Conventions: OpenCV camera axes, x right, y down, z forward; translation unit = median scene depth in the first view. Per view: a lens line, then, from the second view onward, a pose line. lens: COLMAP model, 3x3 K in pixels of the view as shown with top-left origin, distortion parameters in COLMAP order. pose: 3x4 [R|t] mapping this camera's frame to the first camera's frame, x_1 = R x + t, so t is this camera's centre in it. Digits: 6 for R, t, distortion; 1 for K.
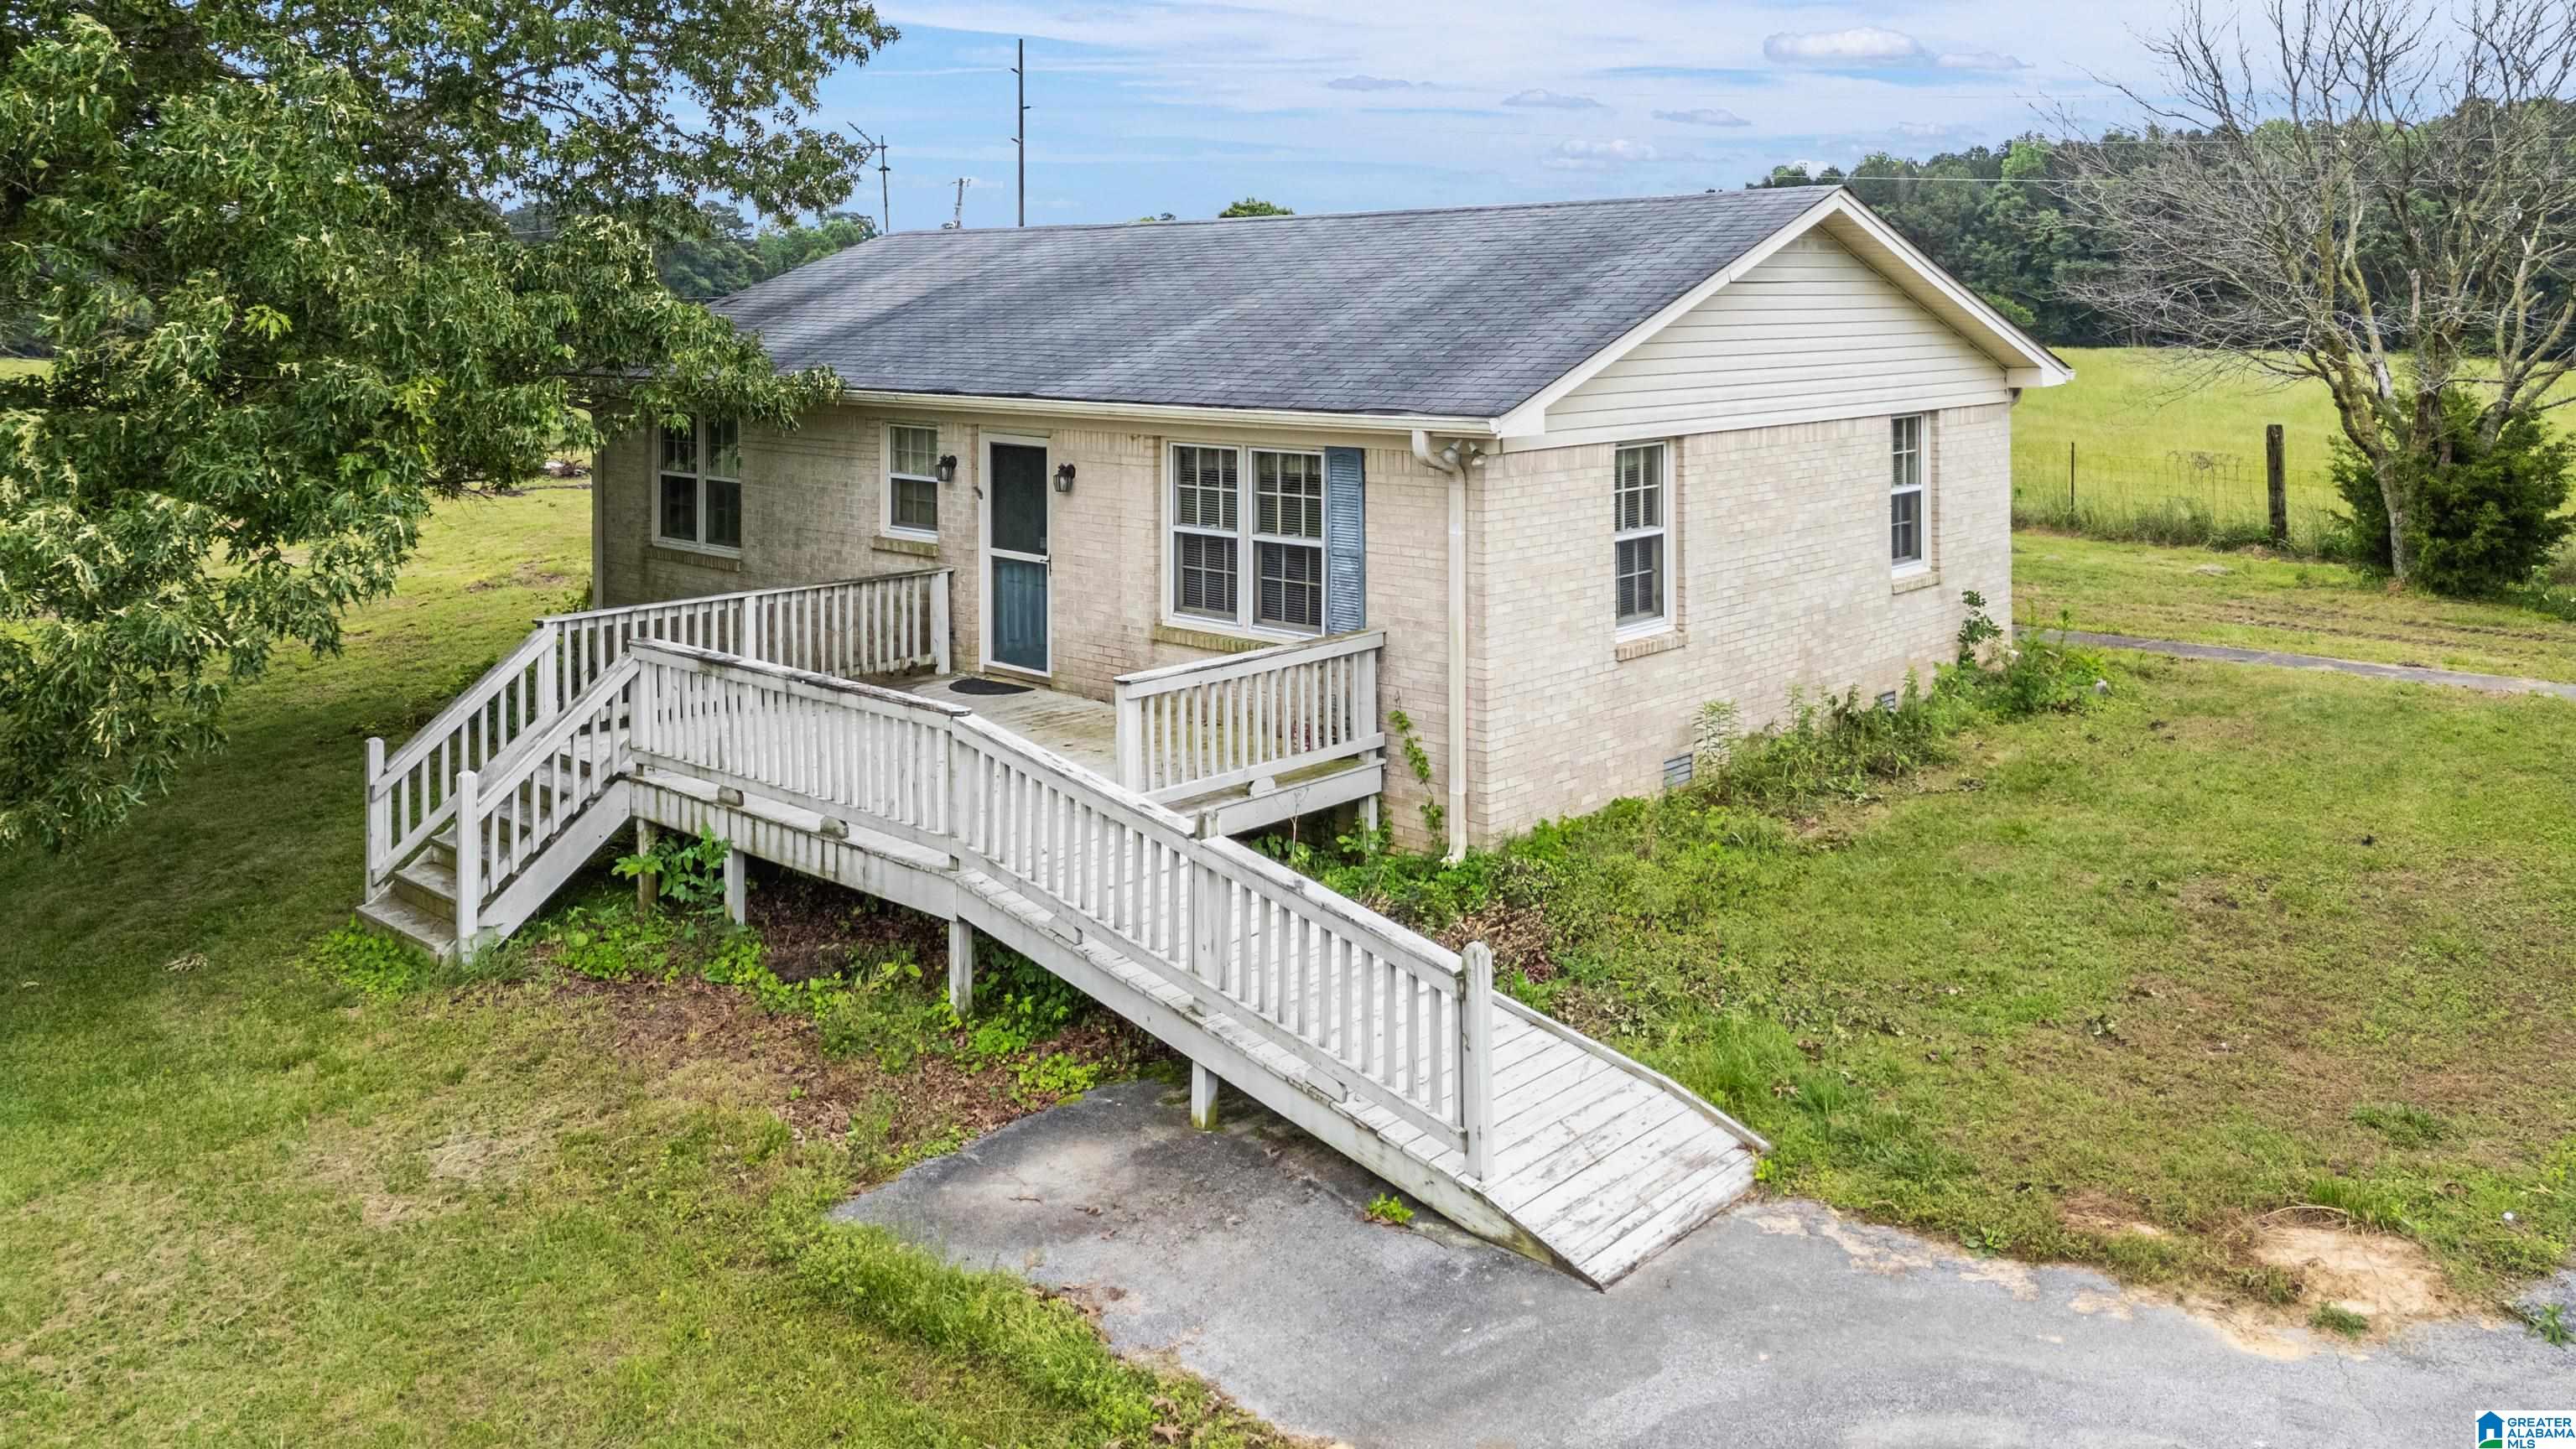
lens RADIAL K [[1914.3, 0, 1288.0], [0, 1914.3, 724.5], [0, 0, 1]] dist [0.066052, -0.061058]
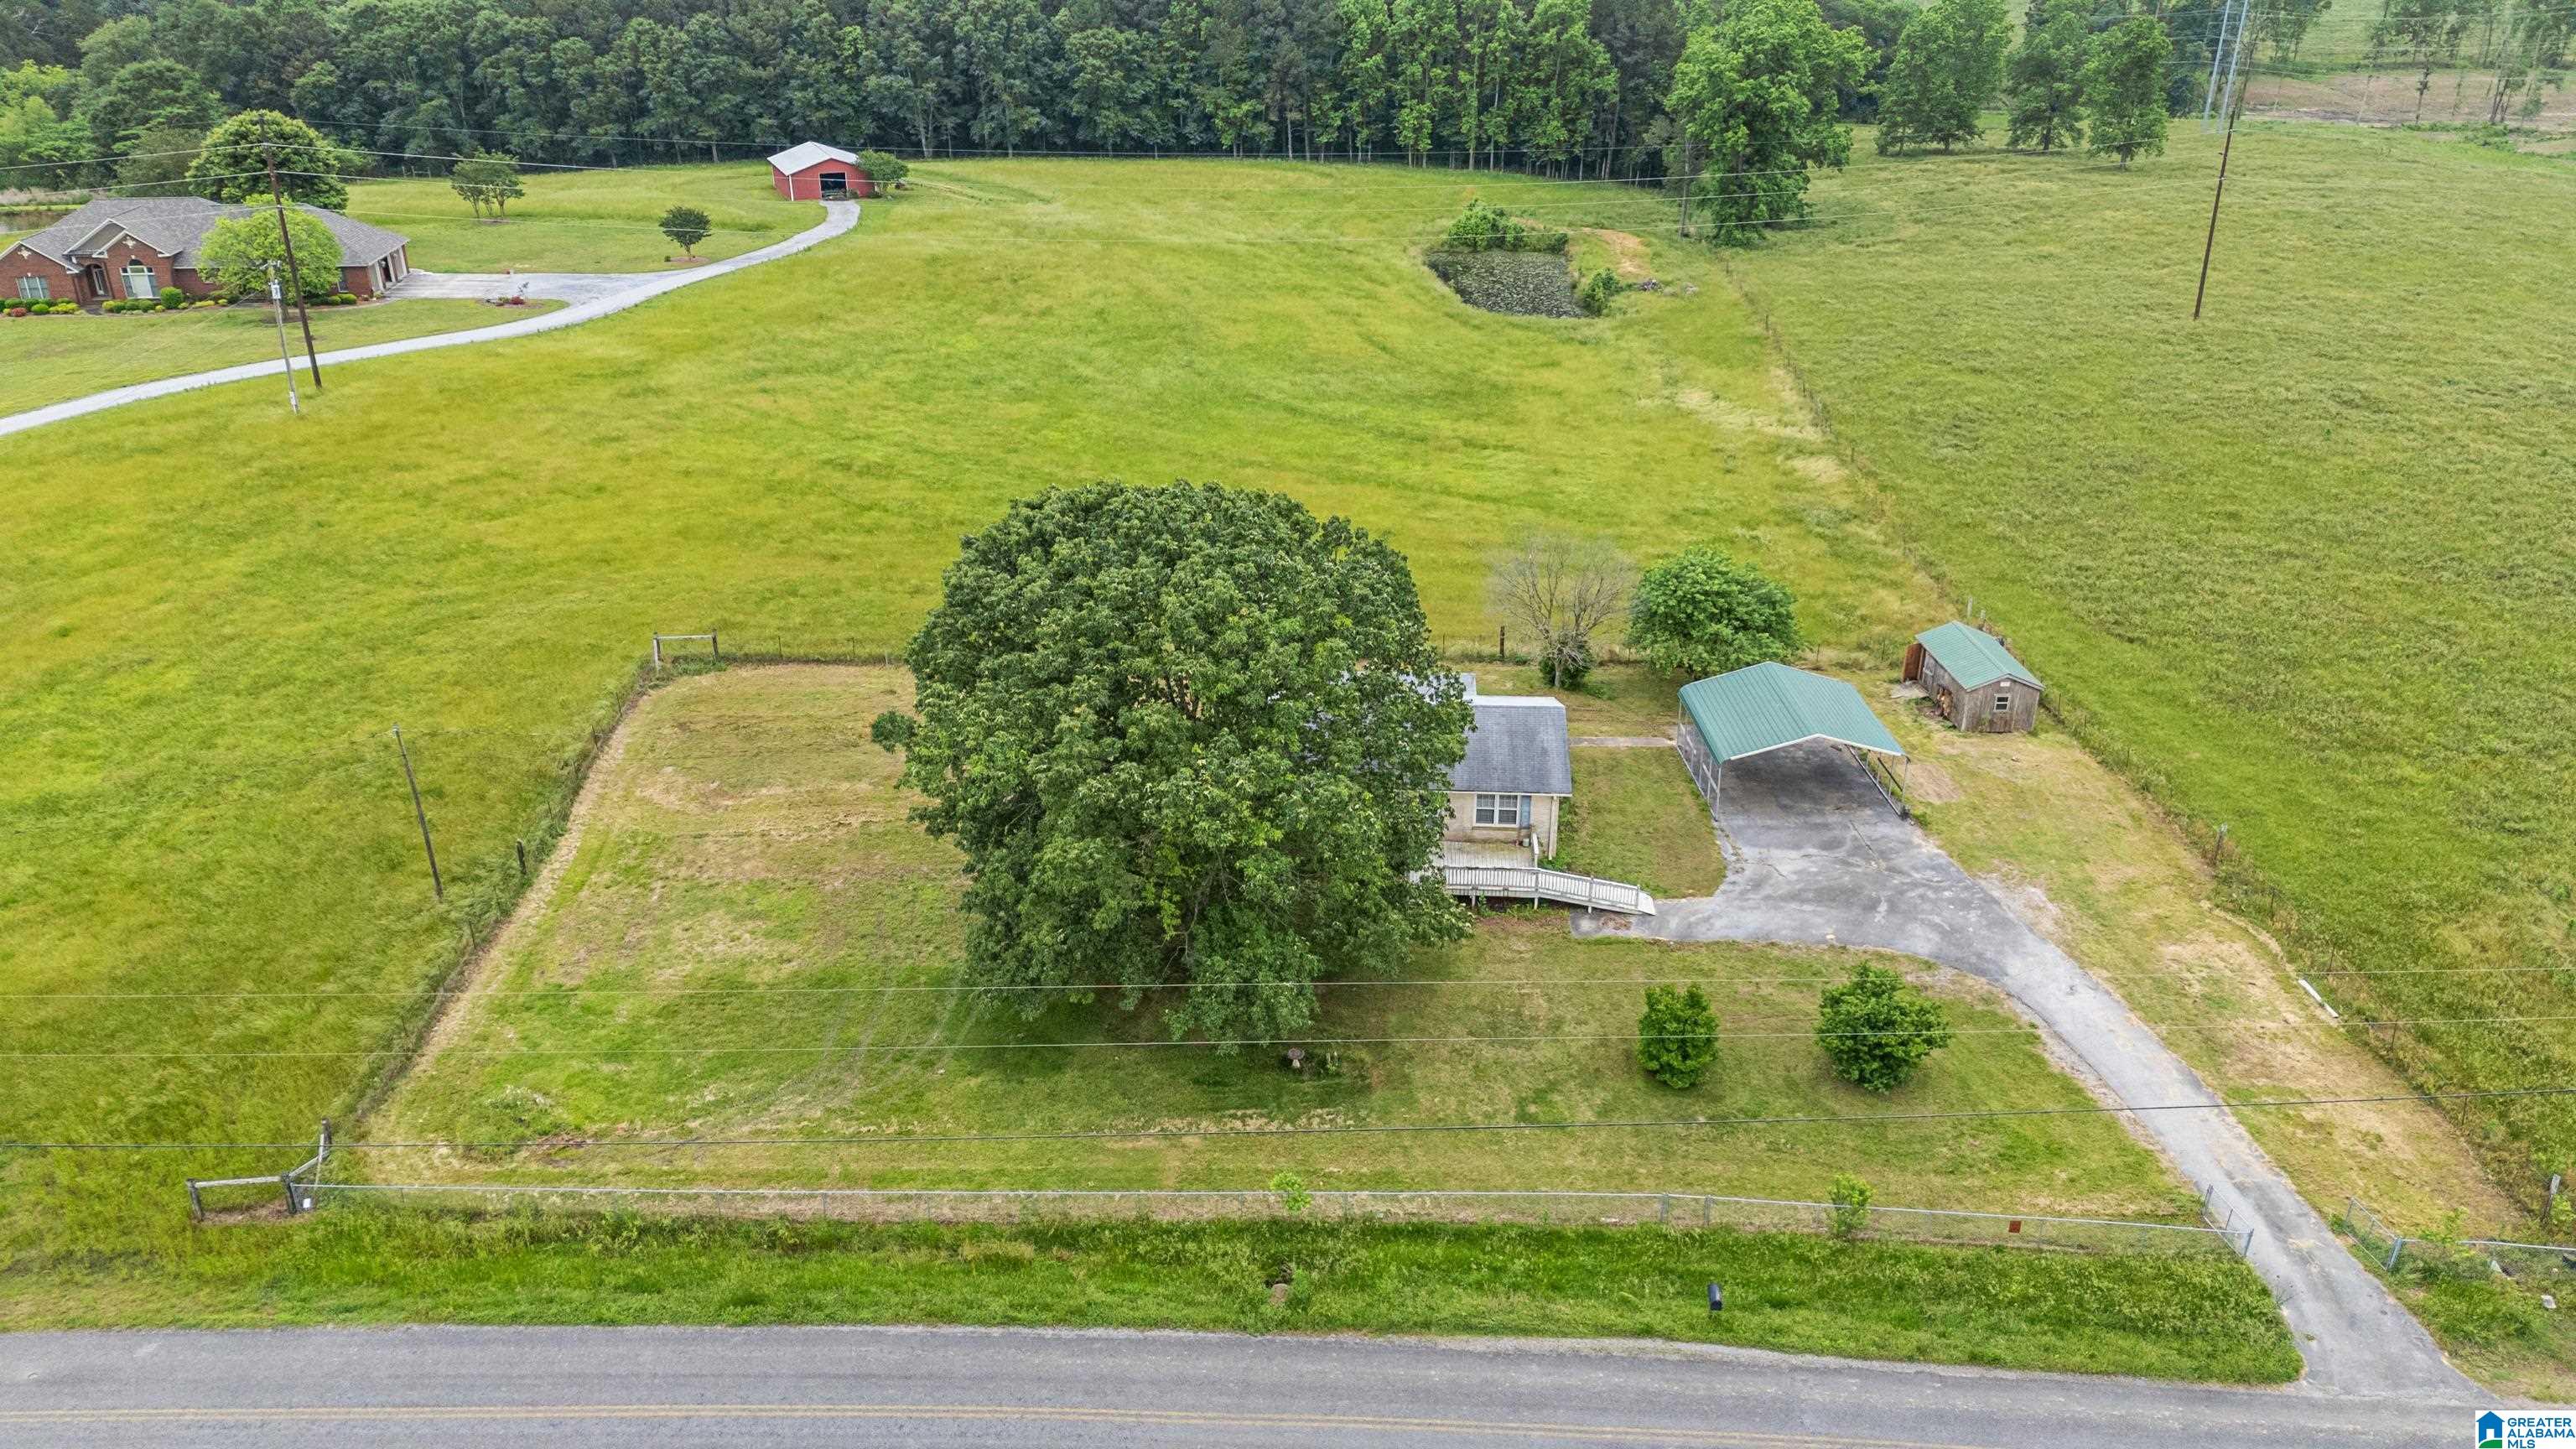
lens RADIAL K [[1914.3, 0, 1288.0], [0, 1914.3, 724.5], [0, 0, 1]] dist [0.066052, -0.061058]
pose [[0.773695, -0.251917, 0.581321, -3.188571], [0.130074, 0.961164, 0.243404, -1.535816], [-0.620062, -0.112705, 0.776415, -2.538494]]
